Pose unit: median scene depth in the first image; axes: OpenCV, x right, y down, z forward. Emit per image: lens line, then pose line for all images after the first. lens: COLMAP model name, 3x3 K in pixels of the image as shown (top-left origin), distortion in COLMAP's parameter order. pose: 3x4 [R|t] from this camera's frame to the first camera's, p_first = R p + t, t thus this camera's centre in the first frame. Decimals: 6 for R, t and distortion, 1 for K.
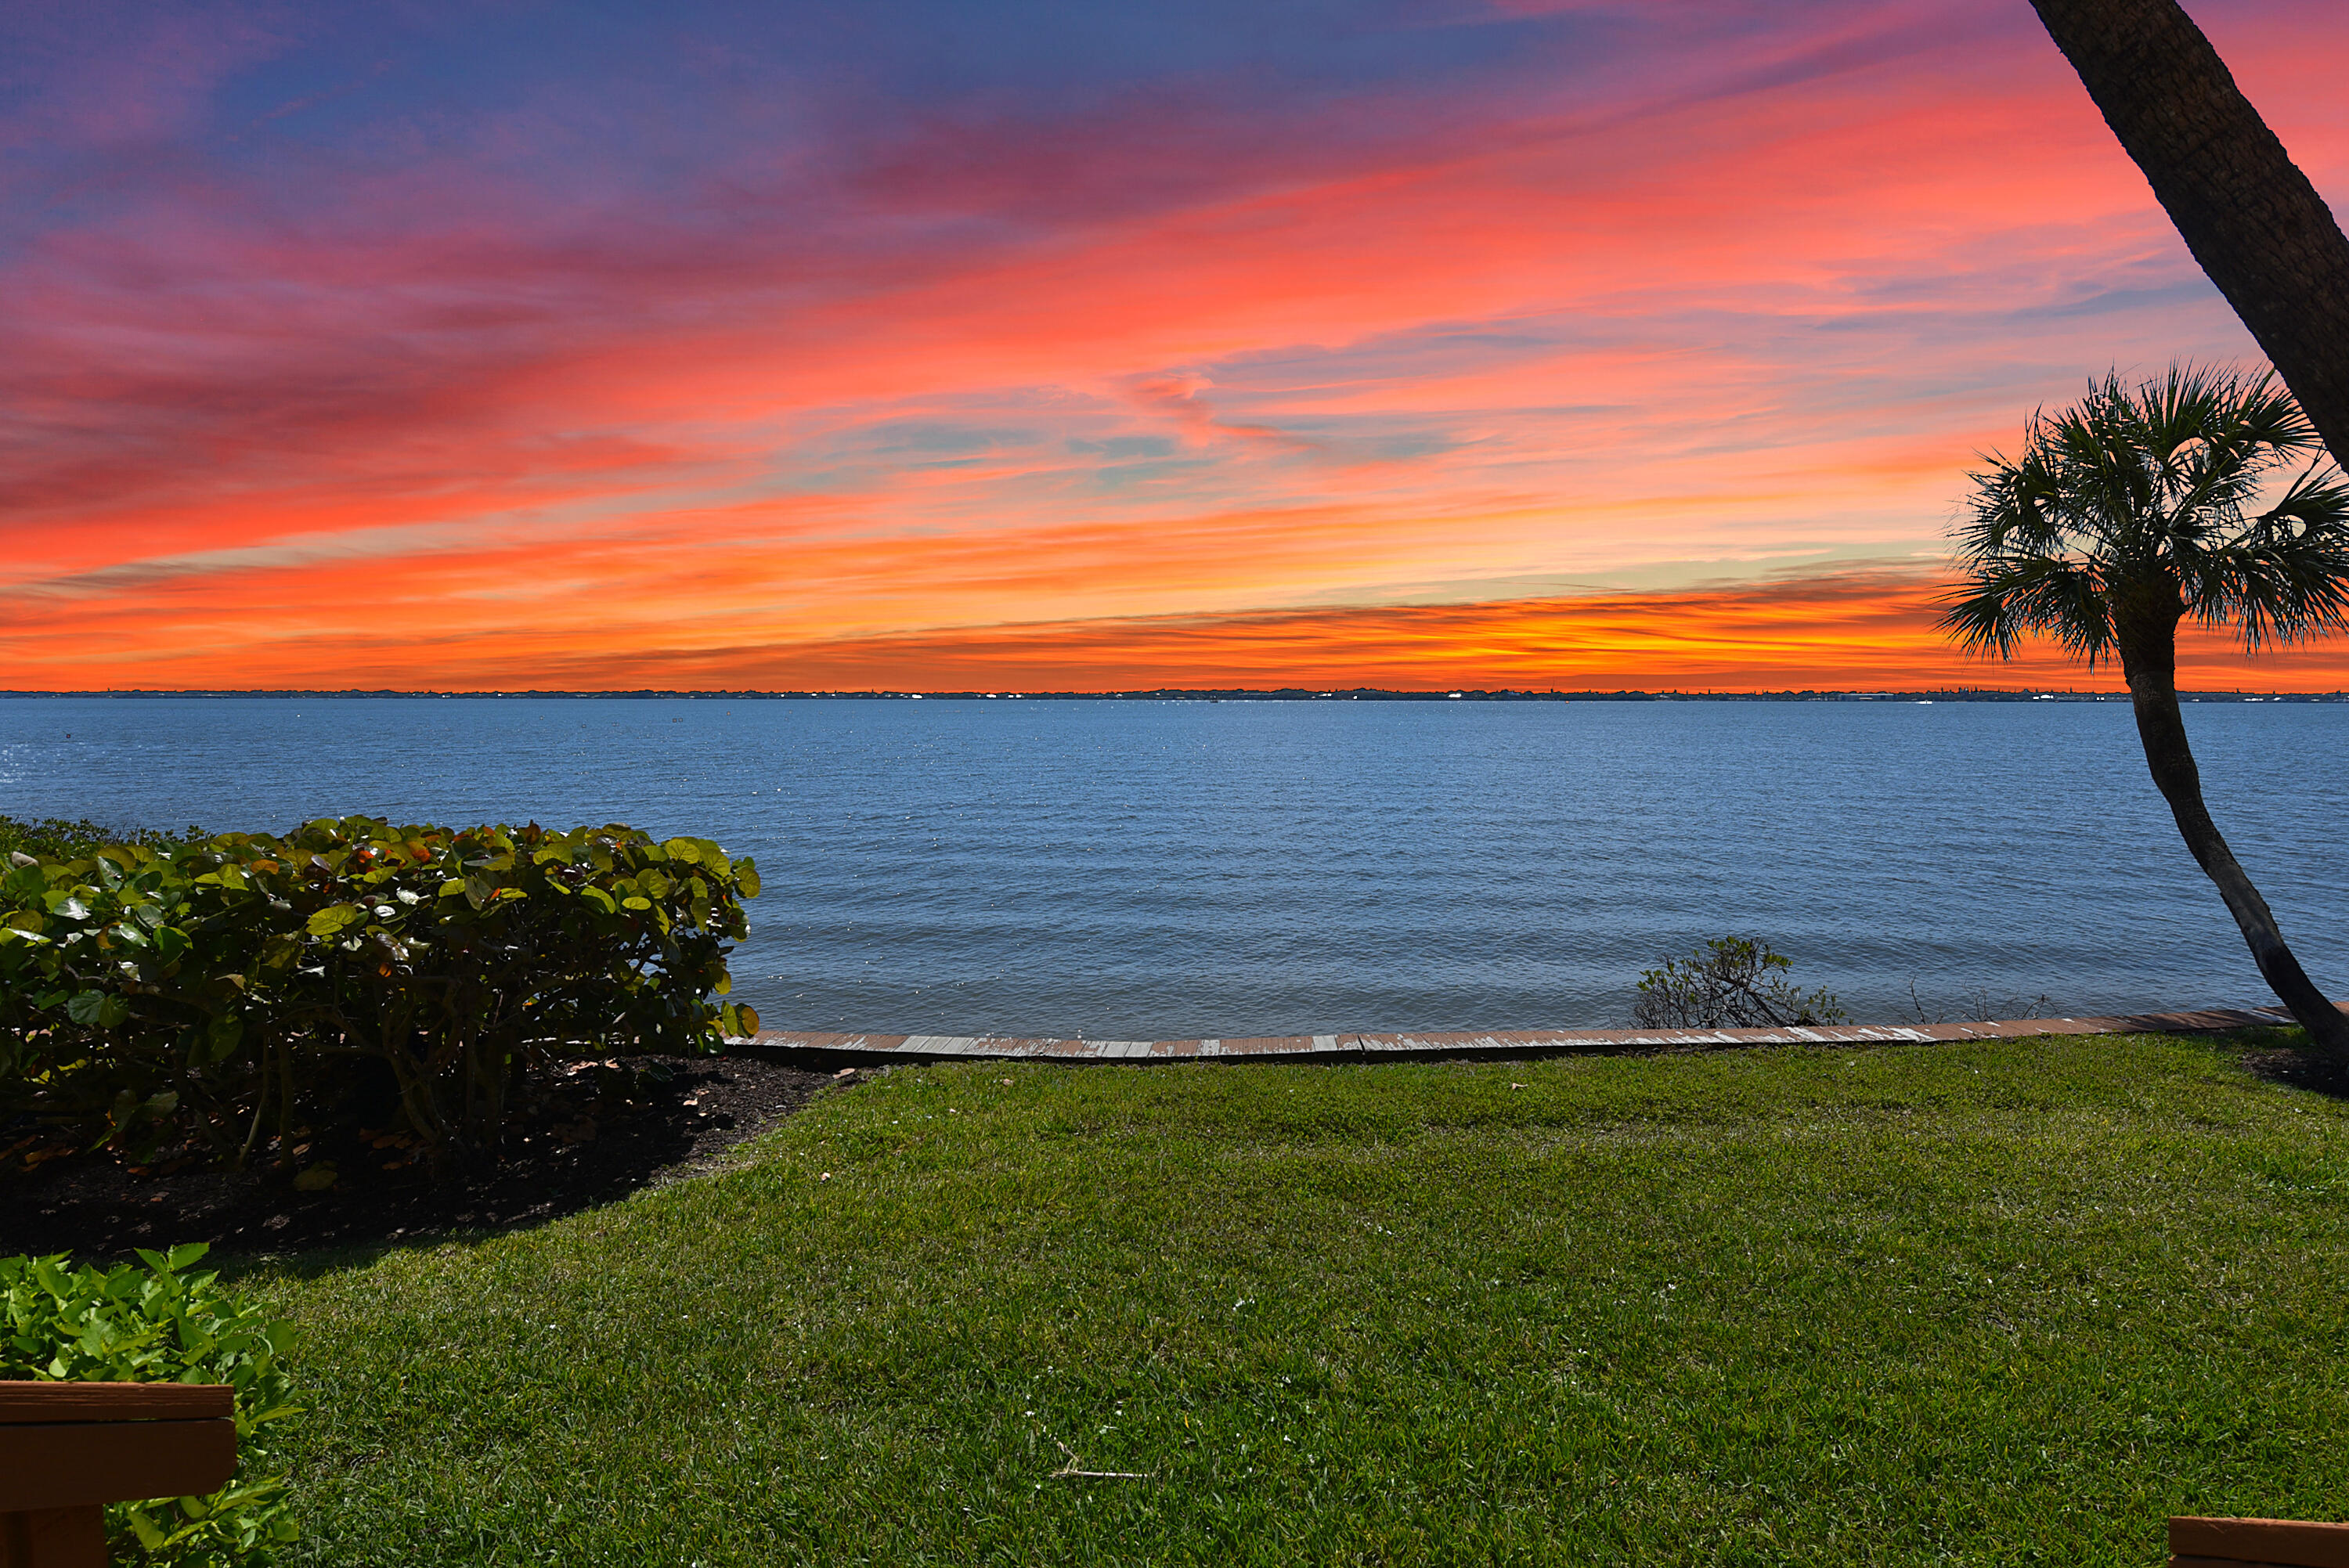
lens RADIAL K [[1217.8, 0, 1173.4], [0, 1217.8, 783.5], [0, 0, 1]] dist [-0.006283, -0.002495]
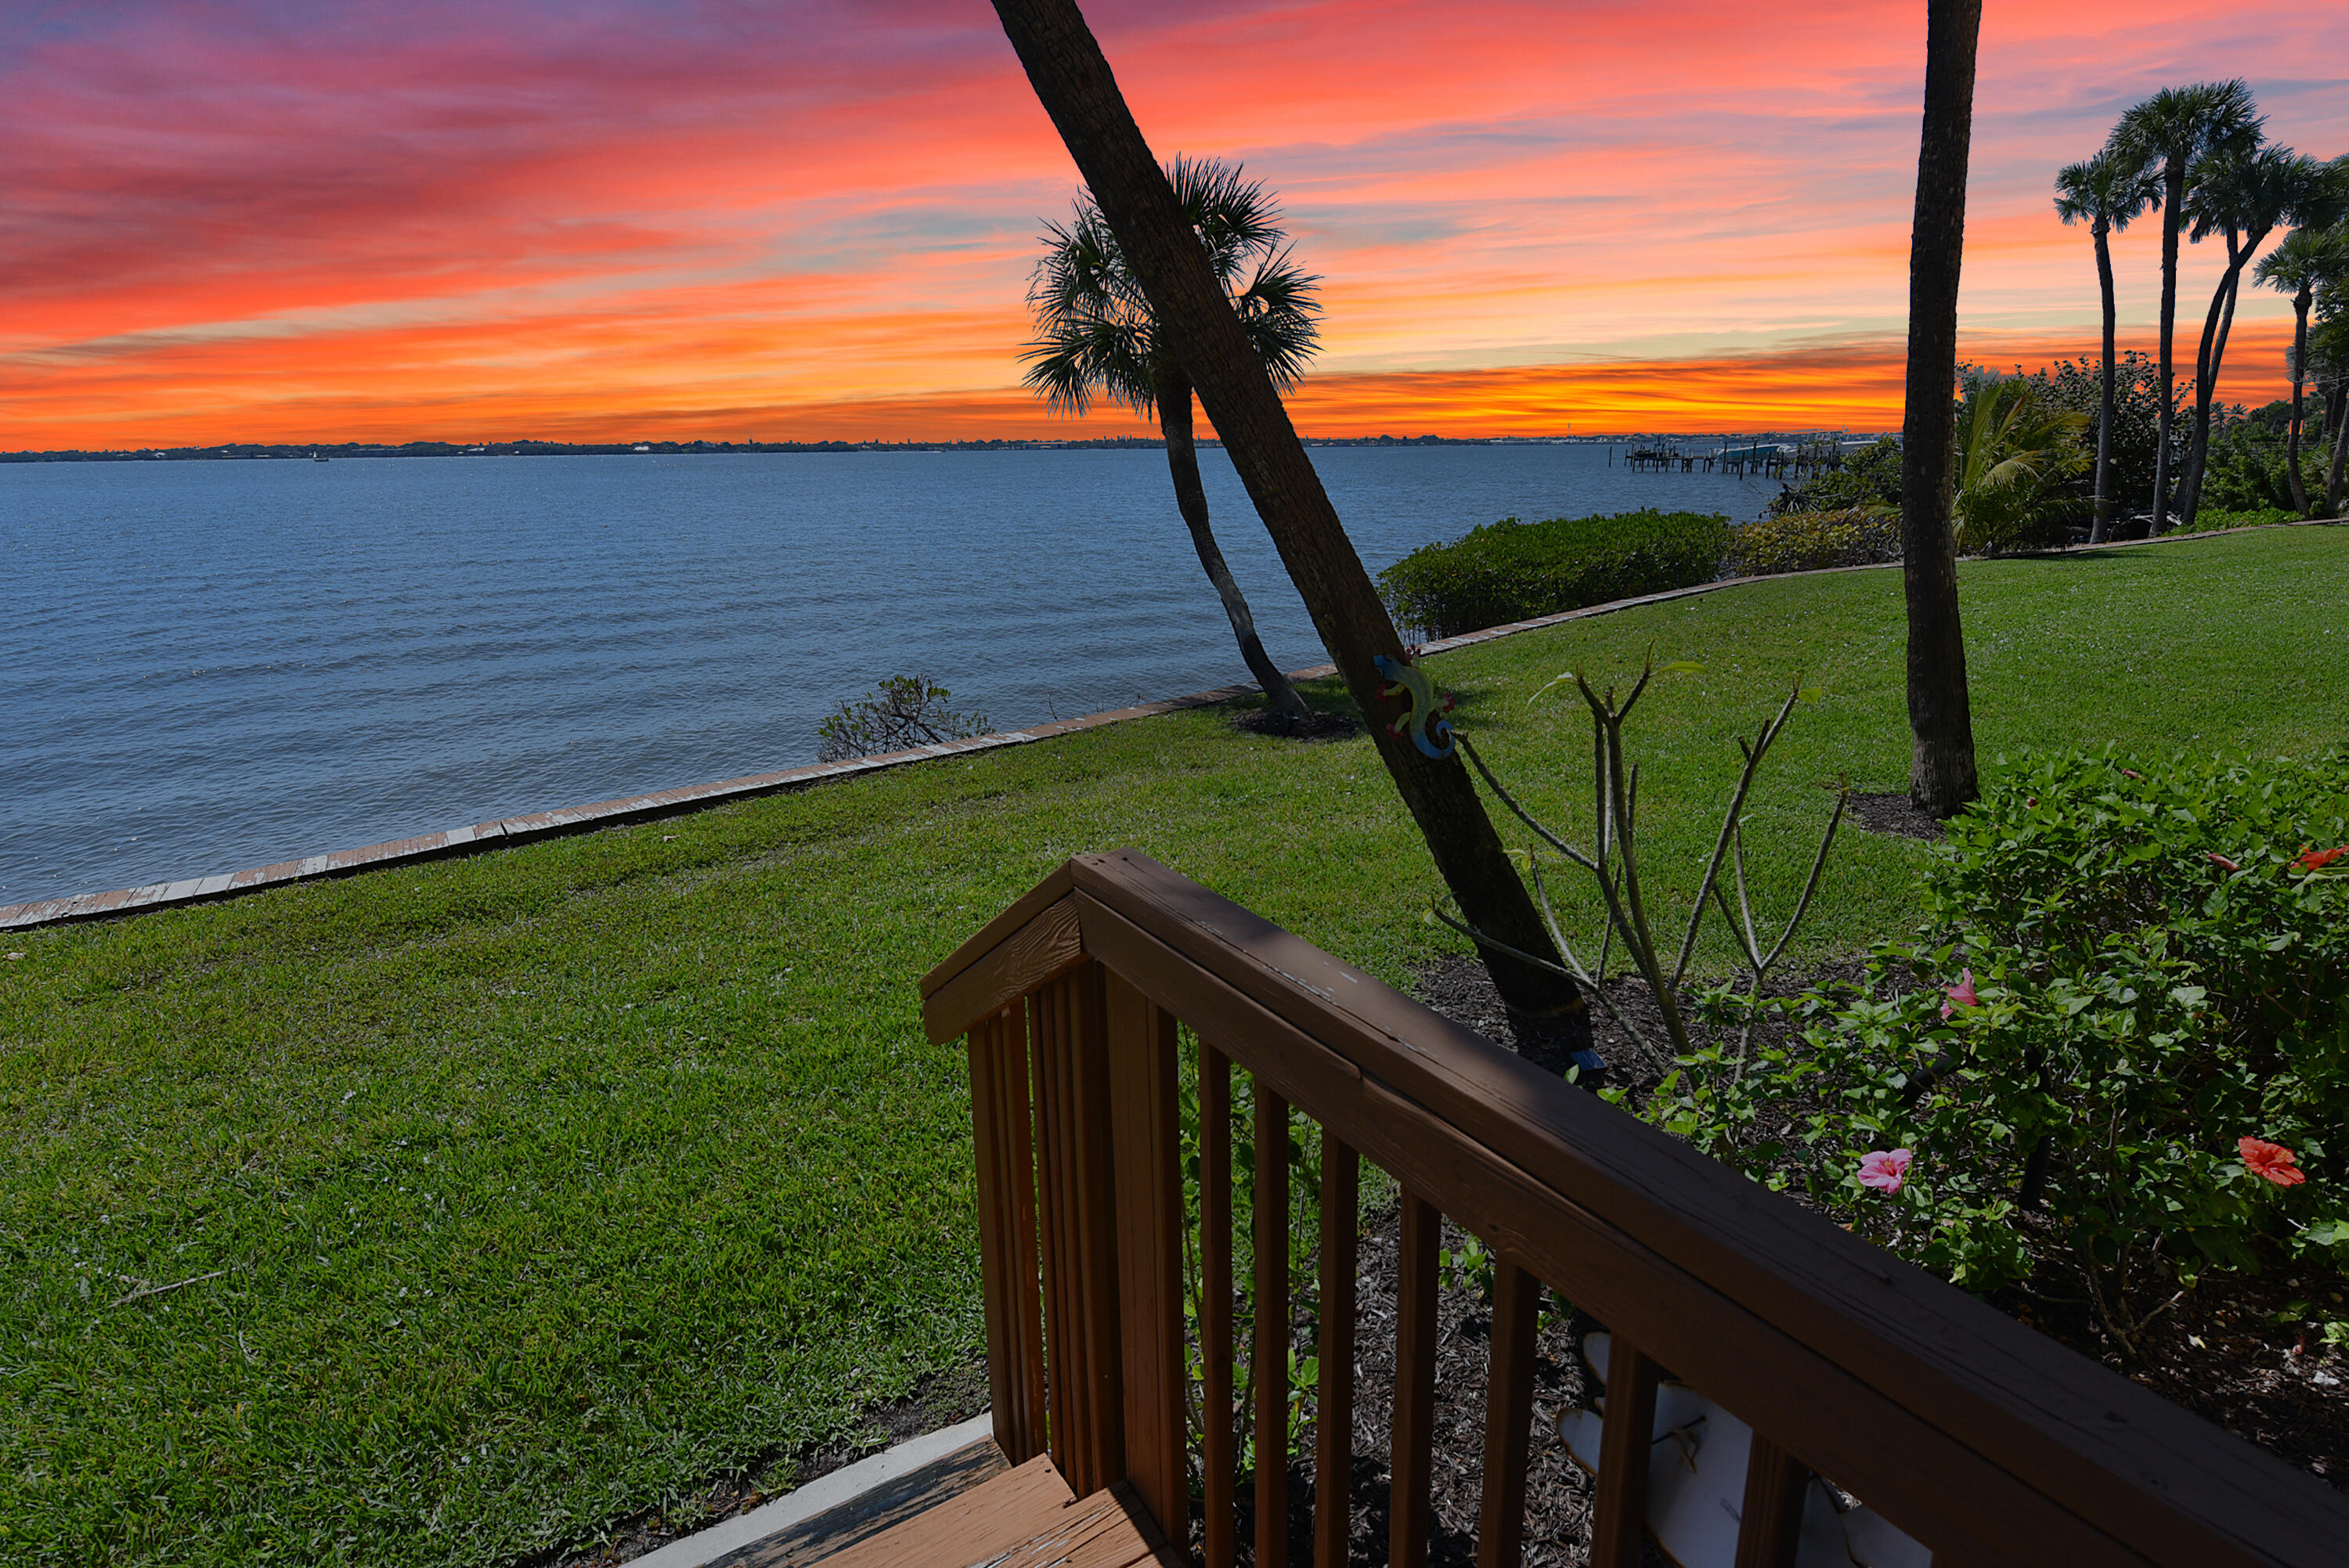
lens RADIAL K [[1252.0, 0, 1223.3], [0, 1252.0, 791.1], [0, 0, 1]] dist [-0.001809, -0.004568]
pose [[0.801450, -0.168347, 0.573878, 0.059025], [0.053184, 0.975825, 0.211985, 0.008491], [-0.595692, -0.139374, 0.791028, -0.130917]]
